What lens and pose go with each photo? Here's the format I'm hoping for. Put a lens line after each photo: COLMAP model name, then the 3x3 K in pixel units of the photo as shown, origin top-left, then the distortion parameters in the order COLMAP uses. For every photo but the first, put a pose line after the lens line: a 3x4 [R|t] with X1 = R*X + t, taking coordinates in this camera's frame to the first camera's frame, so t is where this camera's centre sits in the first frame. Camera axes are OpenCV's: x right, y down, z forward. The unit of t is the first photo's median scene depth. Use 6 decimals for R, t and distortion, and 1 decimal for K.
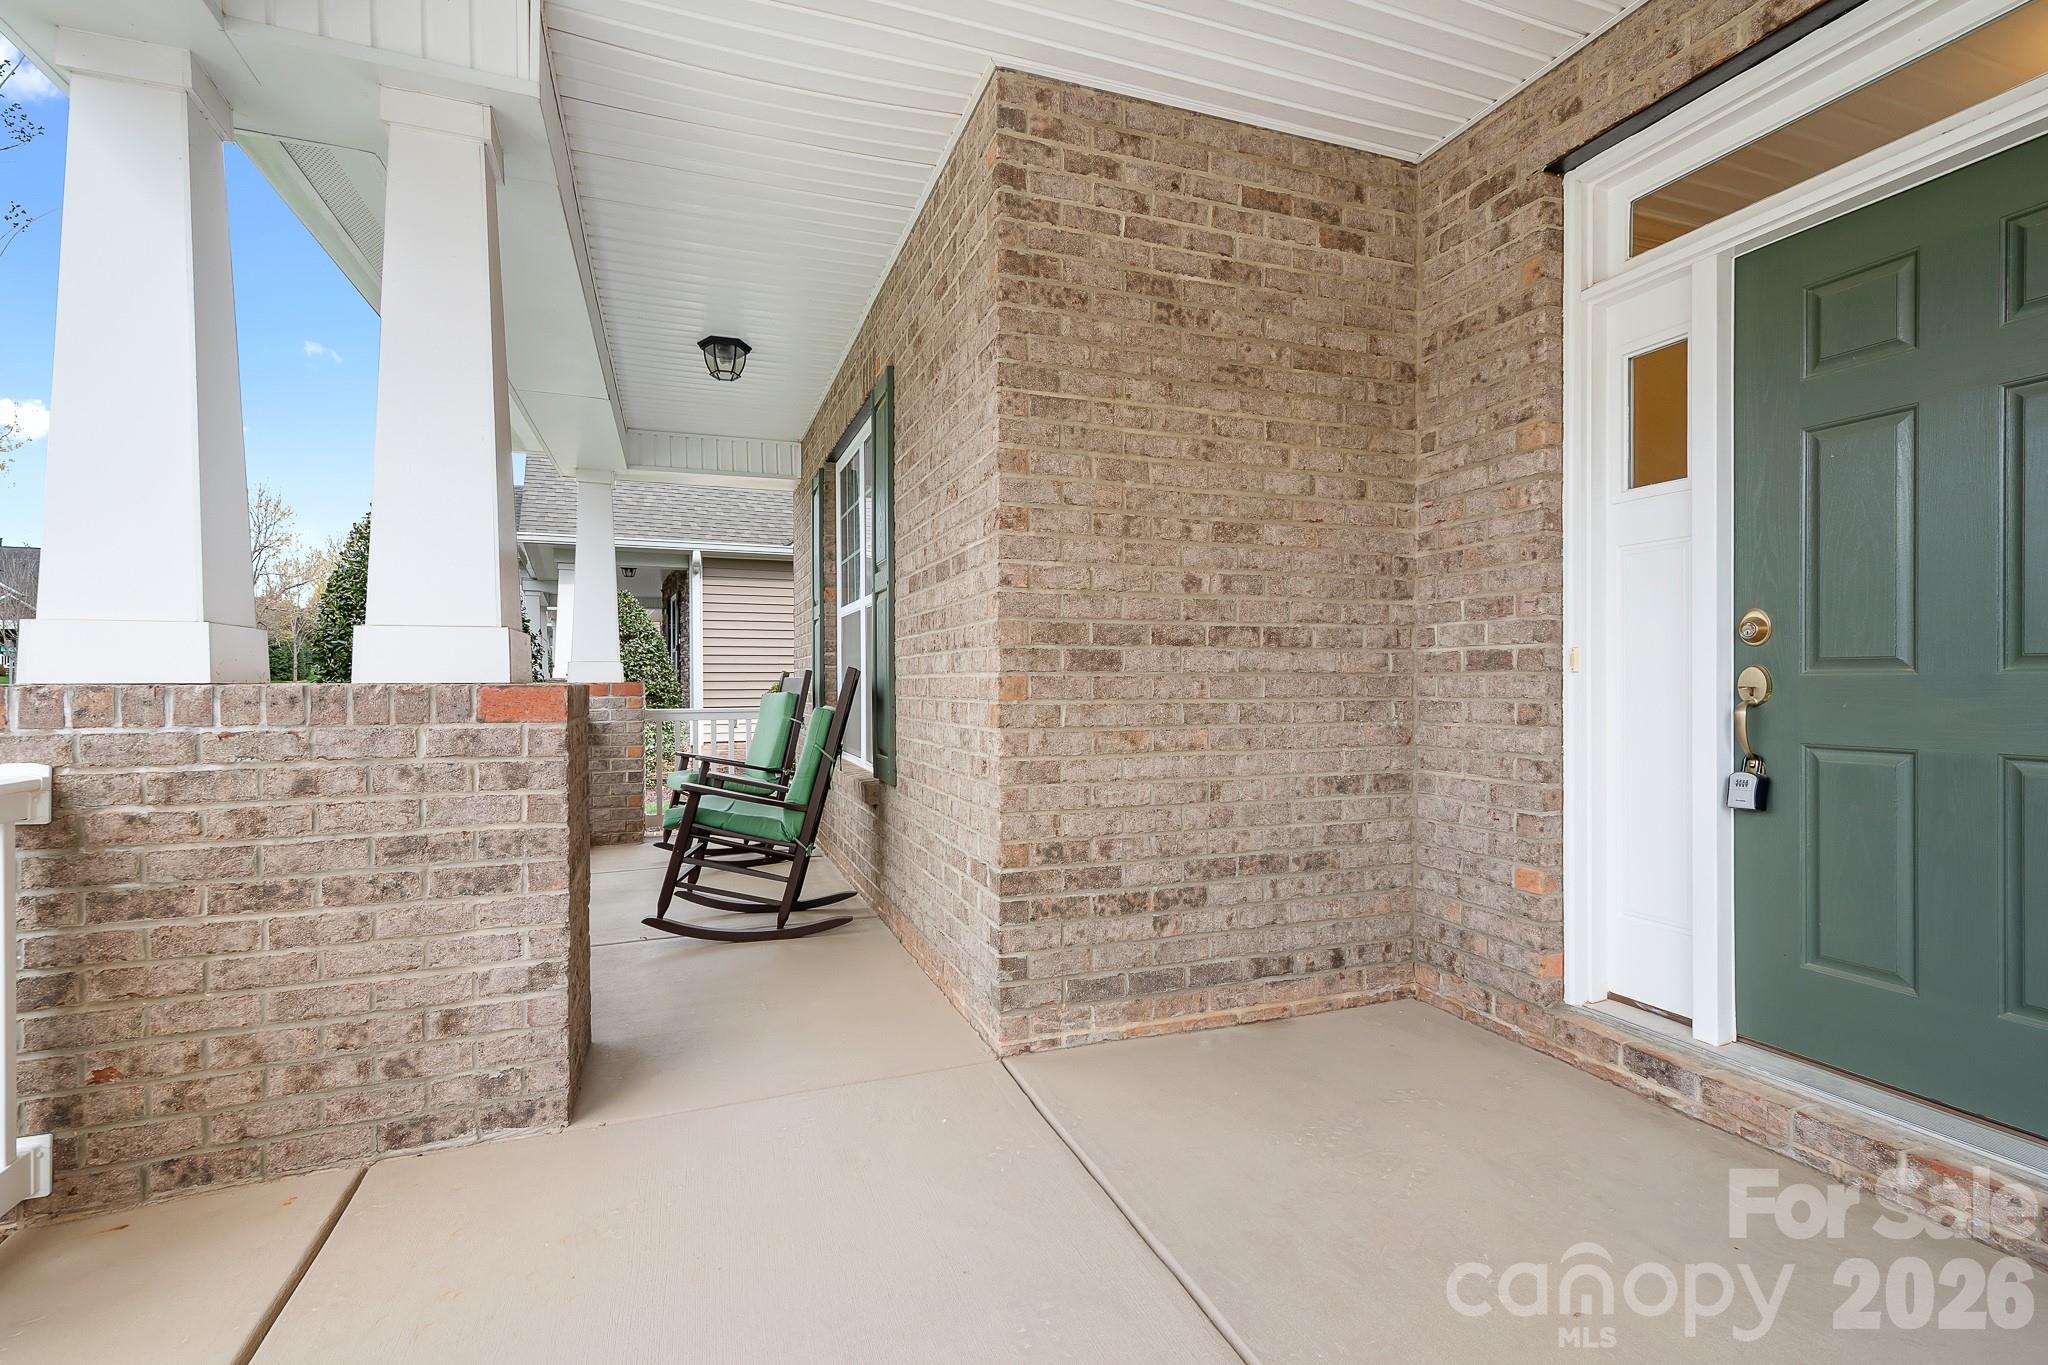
lens RADIAL K [[927.9, 0, 1027.5], [0, 927.9, 690.1], [0, 0, 1]] dist [0.001205, -0.000660]
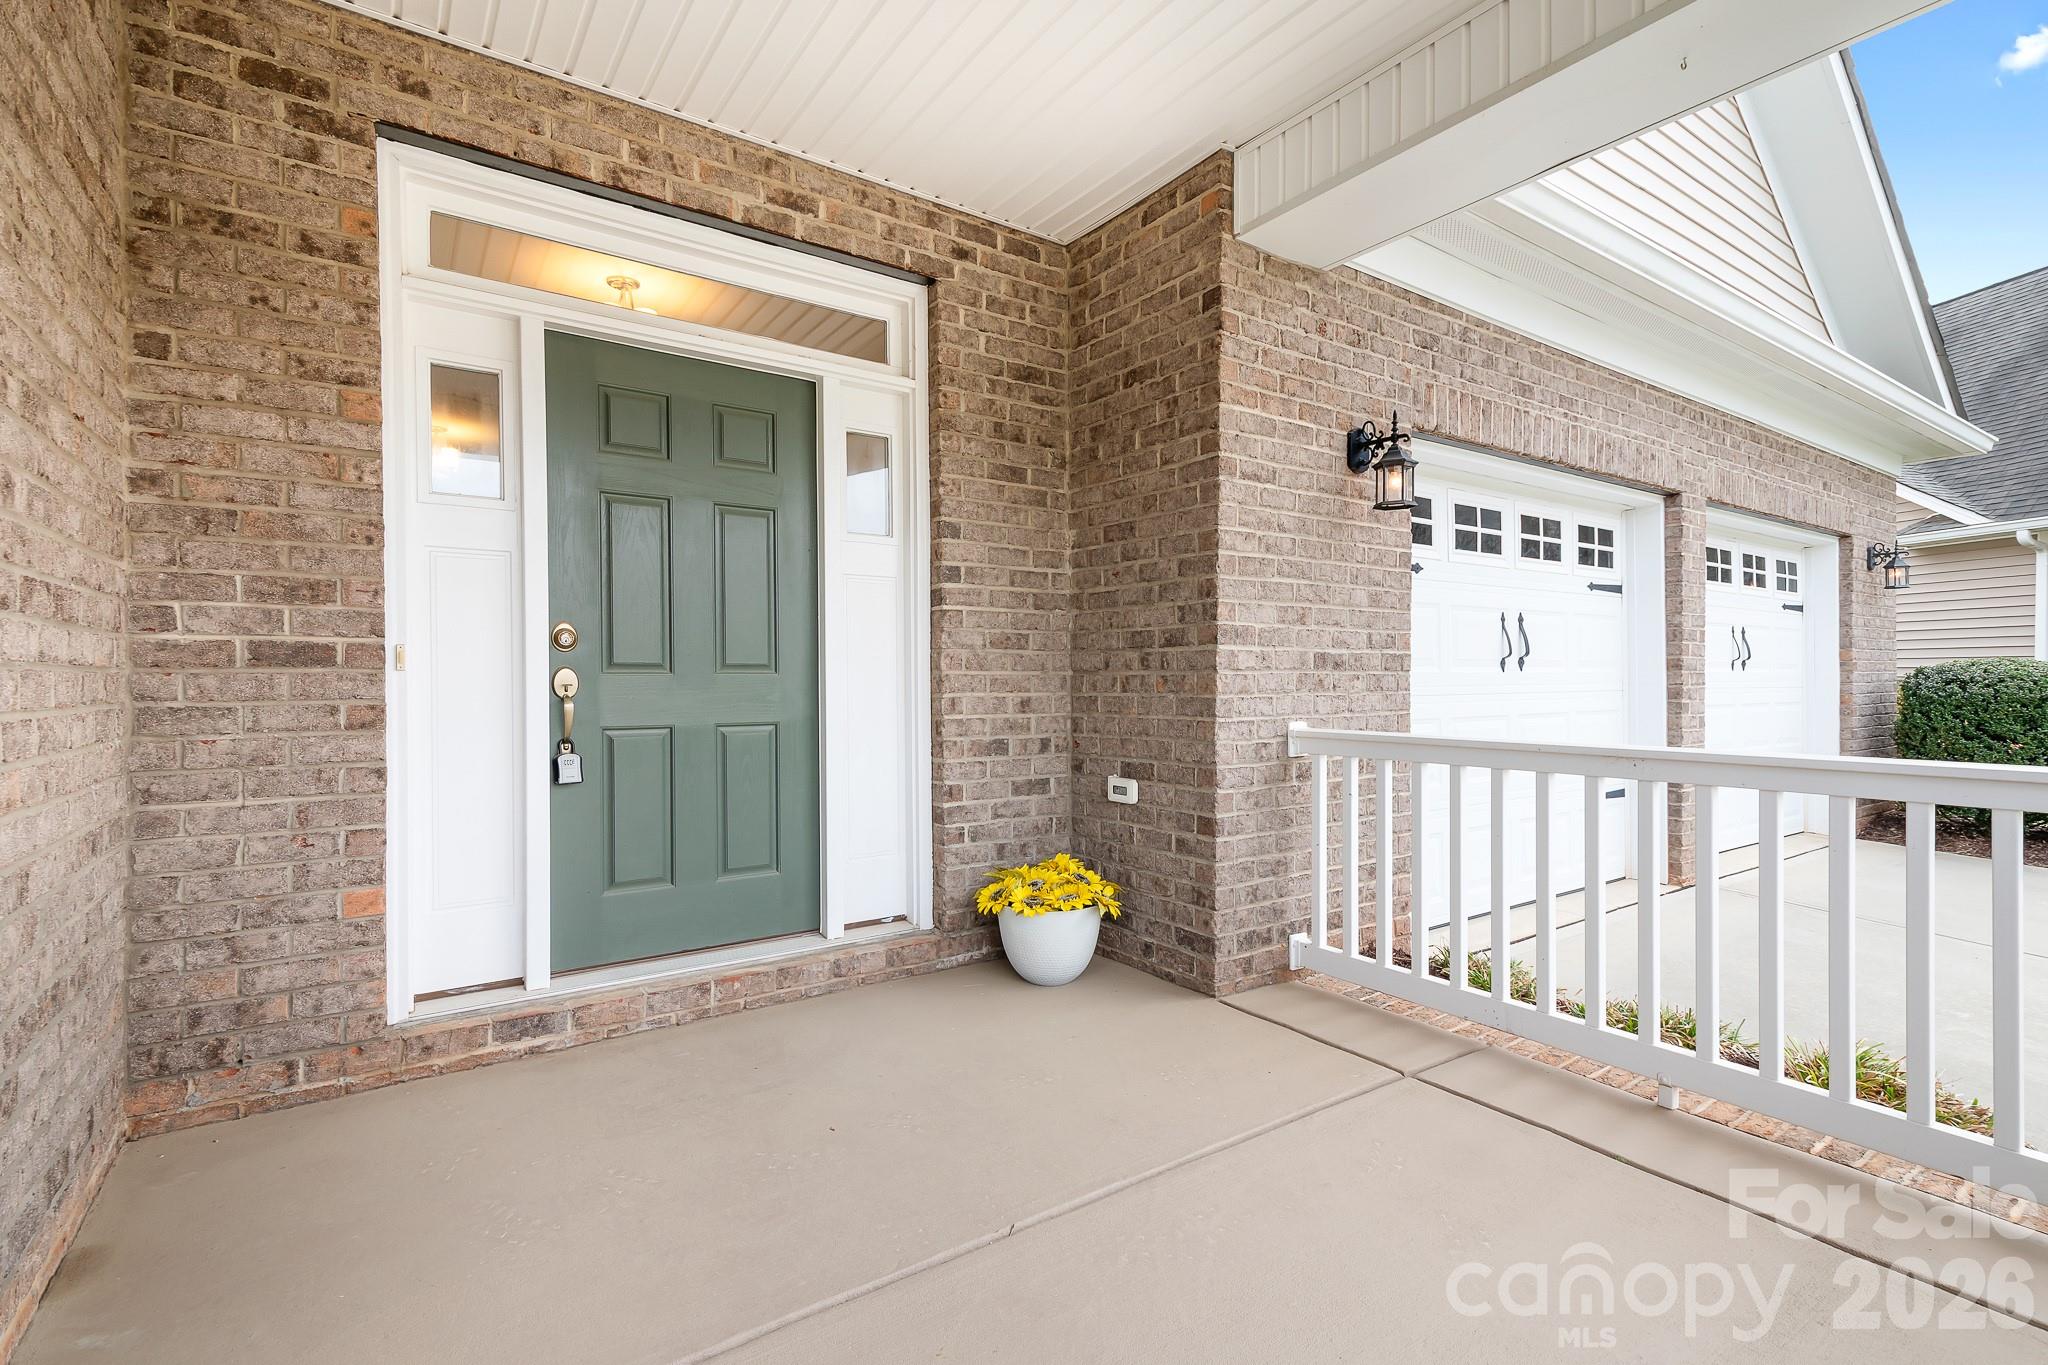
lens RADIAL K [[927.9, 0, 1025.0], [0, 927.9, 677.3], [0, 0, 1]] dist [0.001205, -0.000660]
pose [[-0.250931, 0.004625, 0.967994, -0.473836], [0.011870, 0.999928, -0.001701, -0.002772], [-0.967932, 0.011064, -0.250968, 0.595840]]
